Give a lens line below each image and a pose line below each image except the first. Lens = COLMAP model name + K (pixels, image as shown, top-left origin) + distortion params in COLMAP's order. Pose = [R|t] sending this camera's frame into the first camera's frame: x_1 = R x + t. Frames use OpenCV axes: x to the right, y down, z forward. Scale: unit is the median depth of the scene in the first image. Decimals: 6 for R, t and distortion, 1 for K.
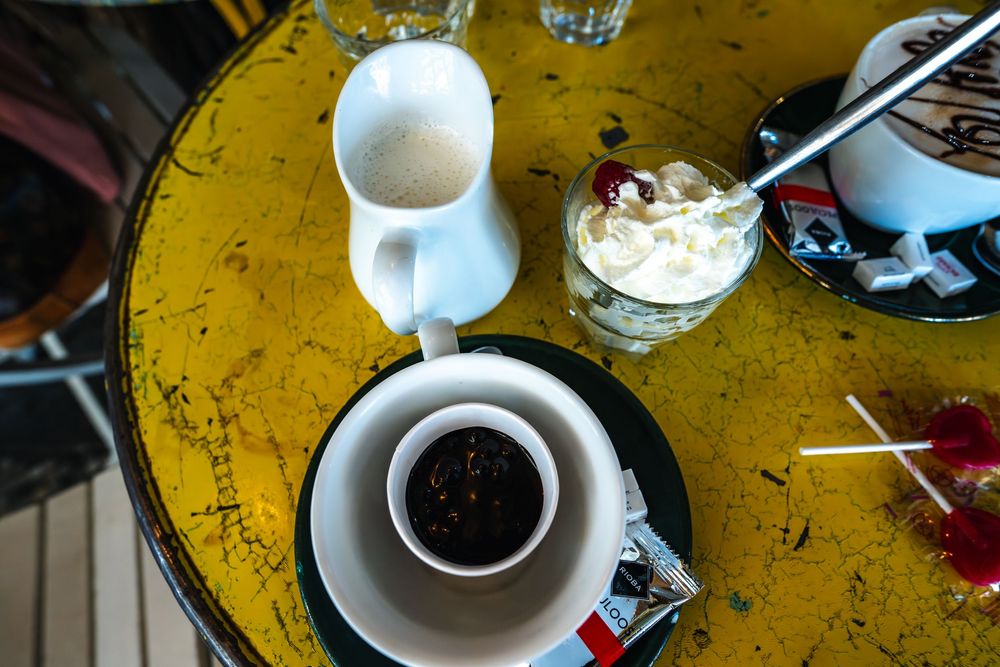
lens RADIAL K [[588.5, 0, 499.2], [0, 588.5, 335.2], [0, 0, 1]] dist [0.009673, -0.001358]
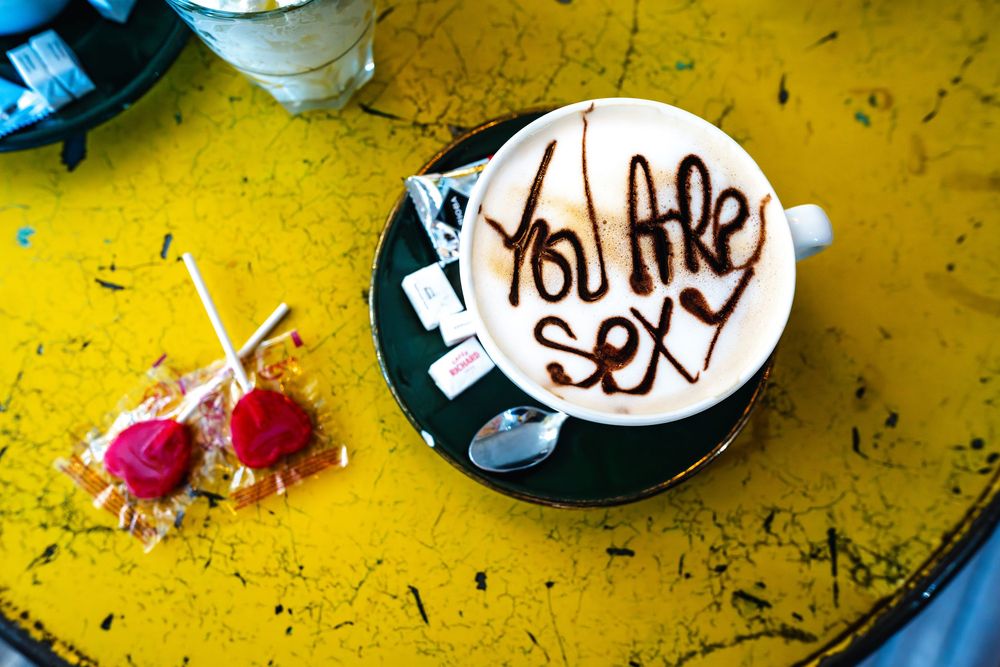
lens RADIAL K [[588.5, 0, 500.6], [0, 588.5, 333.1], [0, 0, 1]] dist [0.009673, -0.001358]
pose [[0.368735, 0.922179, -0.116709, 0.889503], [-0.864235, 0.386347, 0.322232, -0.453373], [0.342246, -0.017955, 0.939439, 0.311146]]
